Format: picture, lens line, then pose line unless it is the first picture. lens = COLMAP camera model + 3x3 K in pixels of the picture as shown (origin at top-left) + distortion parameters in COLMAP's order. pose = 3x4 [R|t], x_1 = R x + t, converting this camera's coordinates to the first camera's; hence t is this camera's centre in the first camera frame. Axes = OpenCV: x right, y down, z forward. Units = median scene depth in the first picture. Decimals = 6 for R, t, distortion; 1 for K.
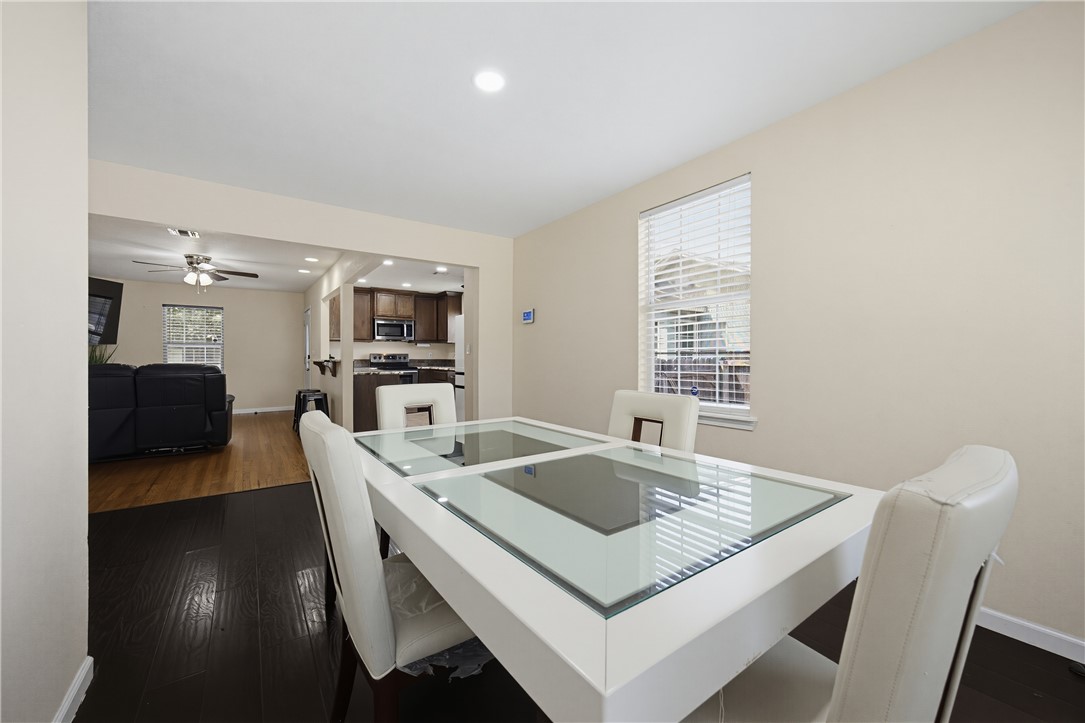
lens RADIAL K [[424.5, 0, 540.8], [0, 424.5, 358.8], [0, 0, 1]] dist [-0.001252, 0.000049]
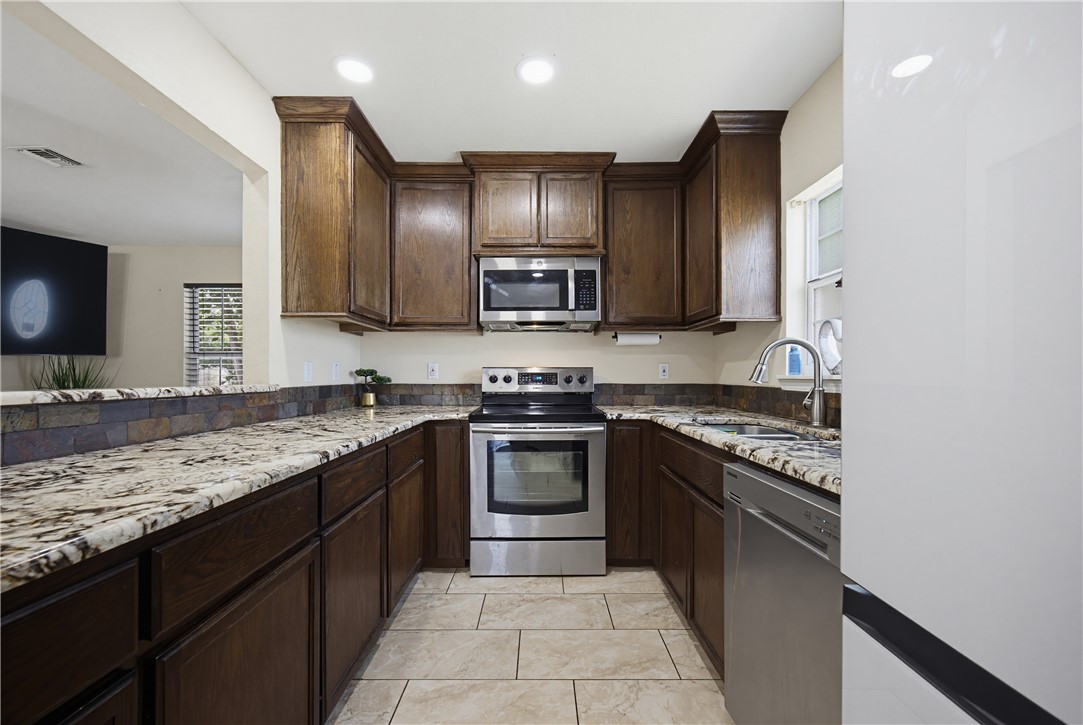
lens RADIAL K [[423.7, 0, 544.0], [0, 423.7, 377.4], [0, 0, 1]] dist [-0.001252, 0.000049]
pose [[0.814252, -0.000588, -0.580511, -0.157645], [0.000763, 1.000000, 0.000058, -0.003758], [0.580511, -0.000490, 0.814252, 0.733402]]
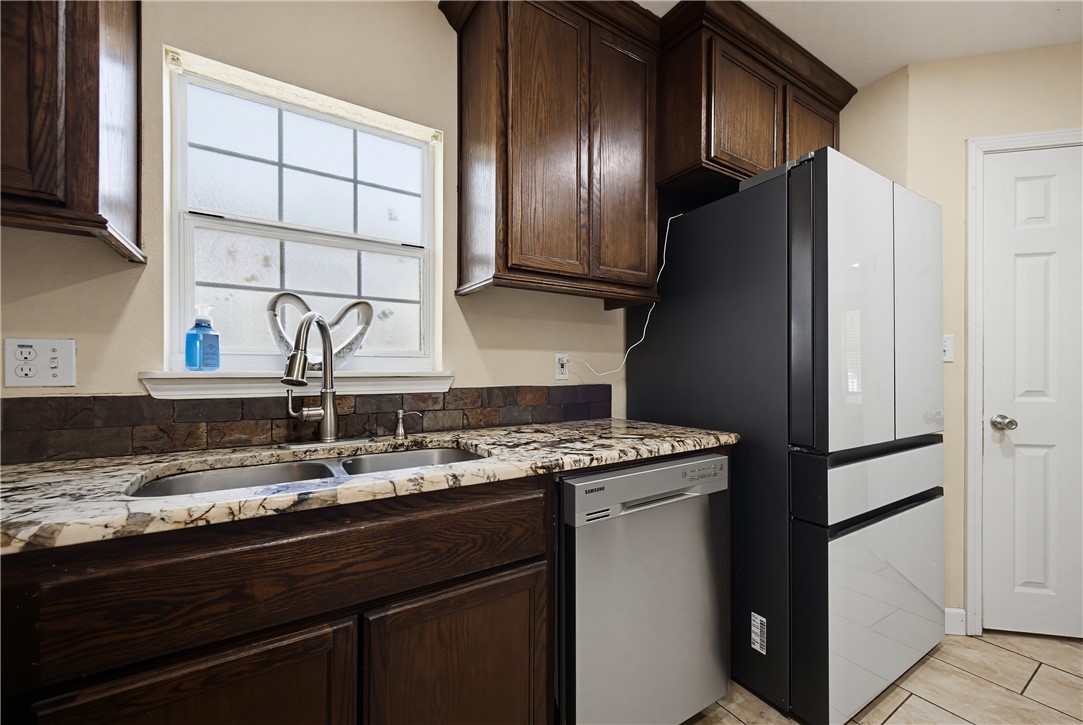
lens RADIAL K [[423.7, 0, 543.5], [0, 423.7, 370.4], [0, 0, 1]] dist [-0.001252, 0.000049]
pose [[0.074978, -0.003911, 0.997178, -0.312099], [0.004927, 0.999982, 0.003551, -0.005190], [-0.997173, 0.004646, 0.074996, 0.895058]]
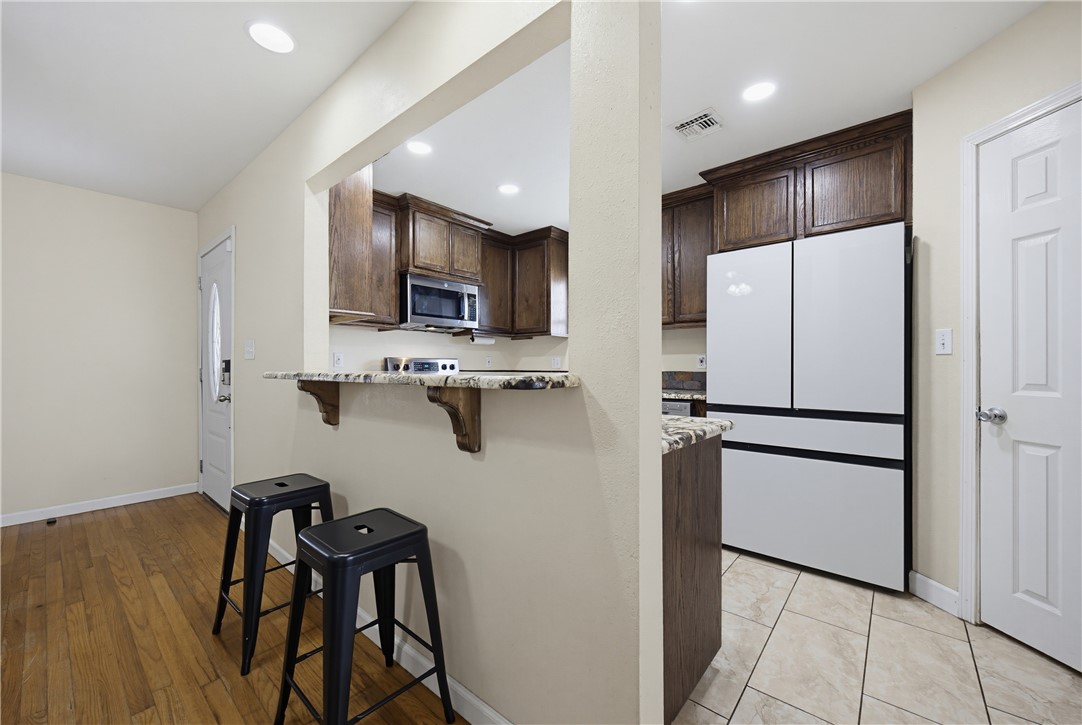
lens RADIAL K [[423.3, 0, 545.8], [0, 423.3, 364.6], [0, 0, 1]] dist [-0.001252, 0.000049]
pose [[0.968298, -0.002769, 0.249782, -0.347967], [0.004483, 0.999970, -0.006293, -0.001733], [-0.249757, 0.007213, 0.968282, 0.537901]]
